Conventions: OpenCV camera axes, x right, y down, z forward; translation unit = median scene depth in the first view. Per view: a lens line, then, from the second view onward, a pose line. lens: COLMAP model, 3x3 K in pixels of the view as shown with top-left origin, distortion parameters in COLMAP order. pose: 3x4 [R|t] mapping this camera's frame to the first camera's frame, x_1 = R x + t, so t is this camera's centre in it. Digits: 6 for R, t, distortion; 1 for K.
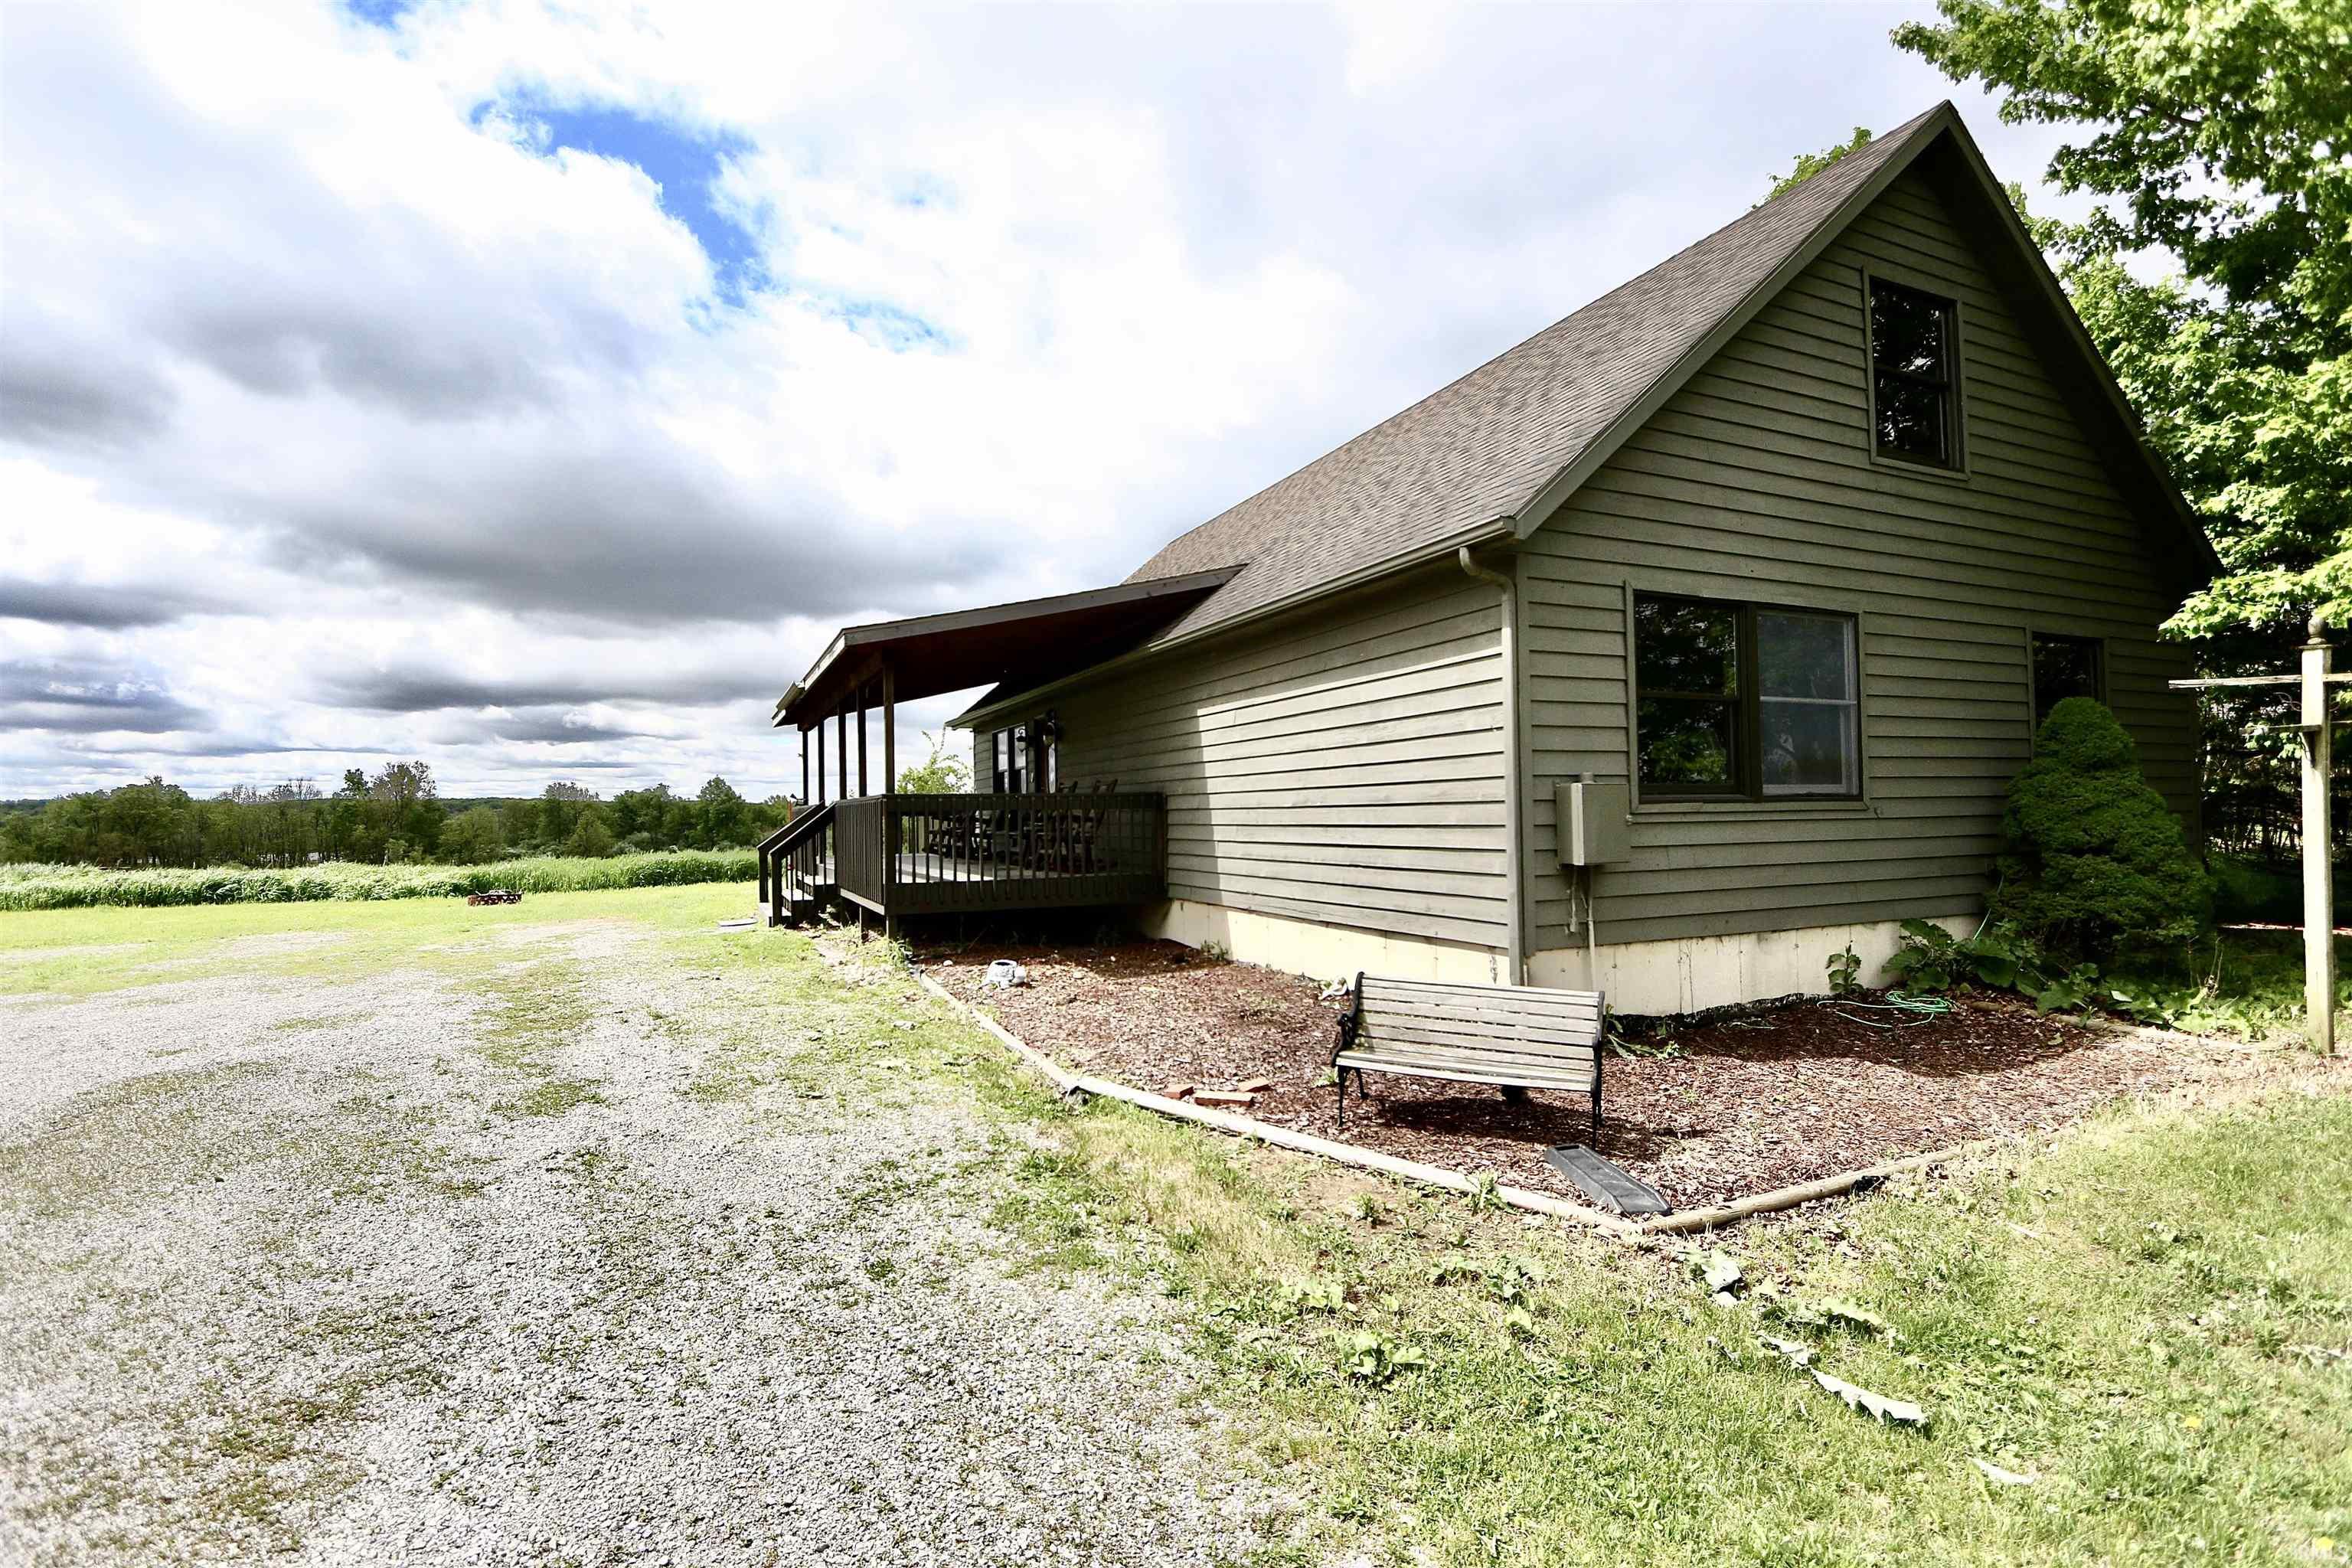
lens RADIAL K [[1074.4, 0, 1171.5], [0, 1074.4, 790.9], [0, 0, 1]] dist [-0.012811, 0.001497]
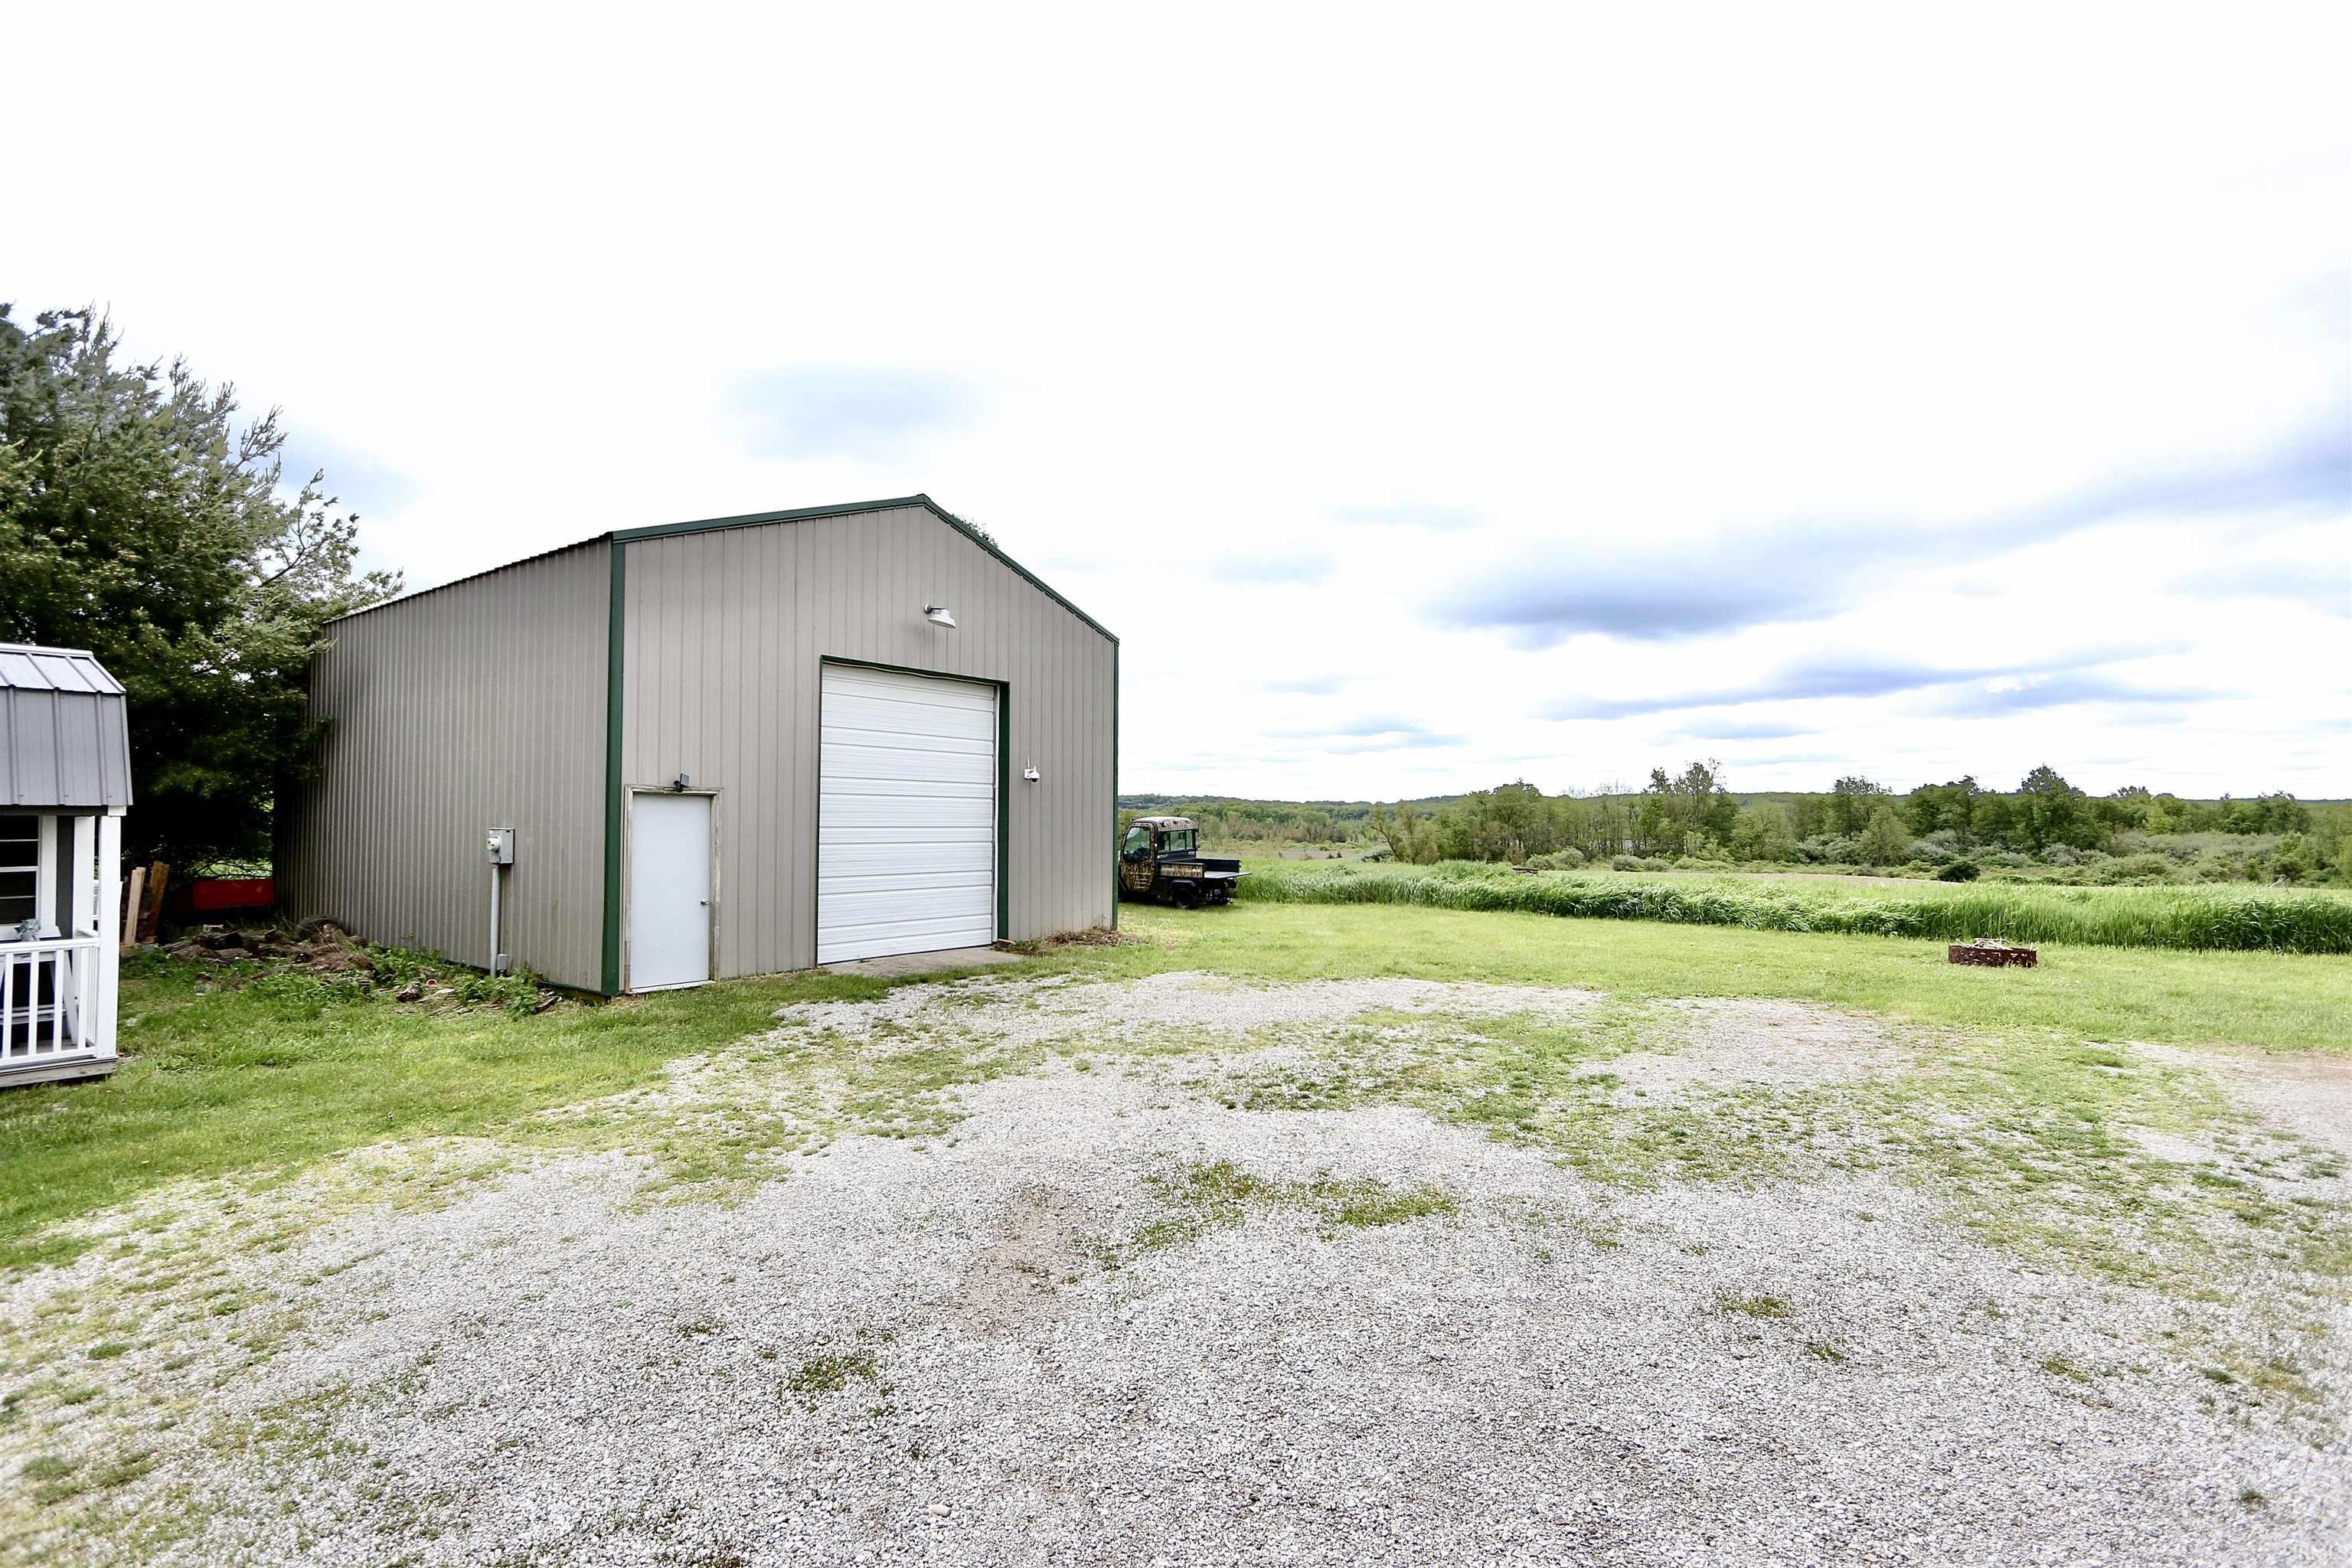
lens RADIAL K [[1074.4, 0, 1171.5], [0, 1074.4, 790.9], [0, 0, 1]] dist [-0.012811, 0.001497]
pose [[0.475154, -0.008032, -0.879866, -0.439340], [0.012695, 0.999917, -0.002273, -0.004268], [0.879811, -0.010090, 0.475216, 0.380537]]
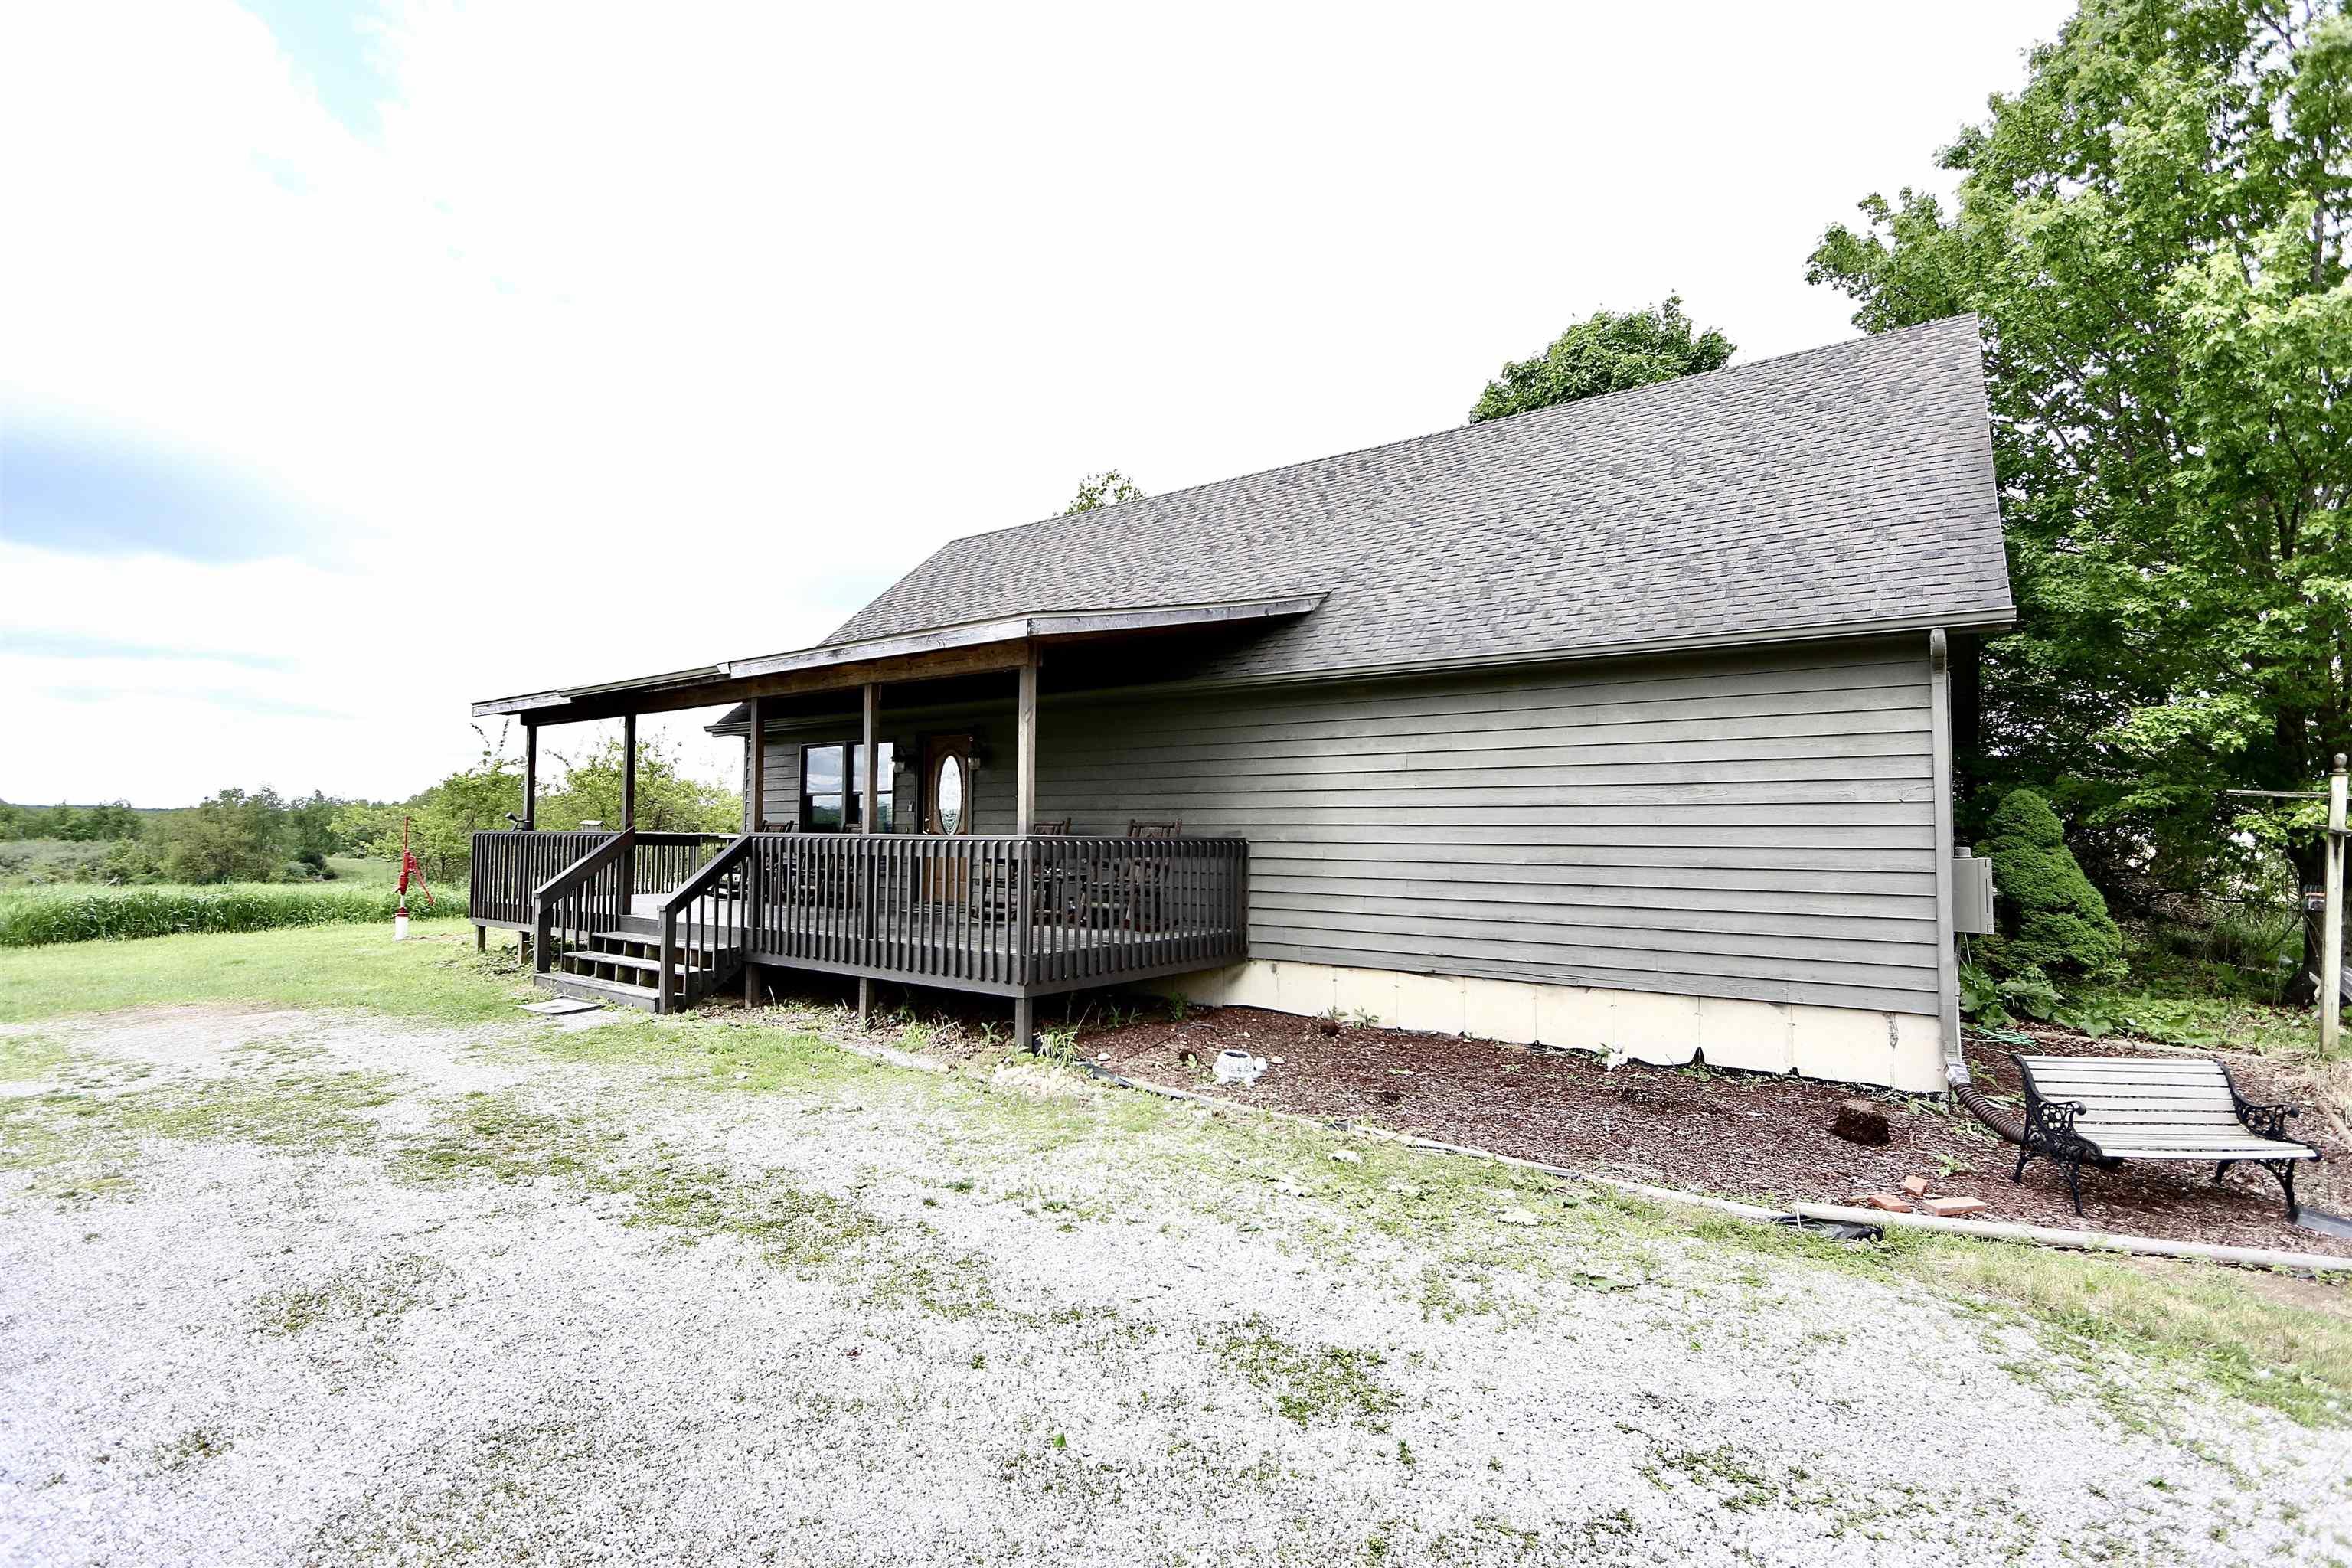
lens RADIAL K [[1074.4, 0, 1171.5], [0, 1074.4, 790.9], [0, 0, 1]] dist [-0.012811, 0.001497]
pose [[0.870260, 0.044801, 0.490551, -0.398586], [-0.034061, 0.998945, -0.030804, -0.006339], [-0.491413, 0.010099, 0.870868, 0.215196]]
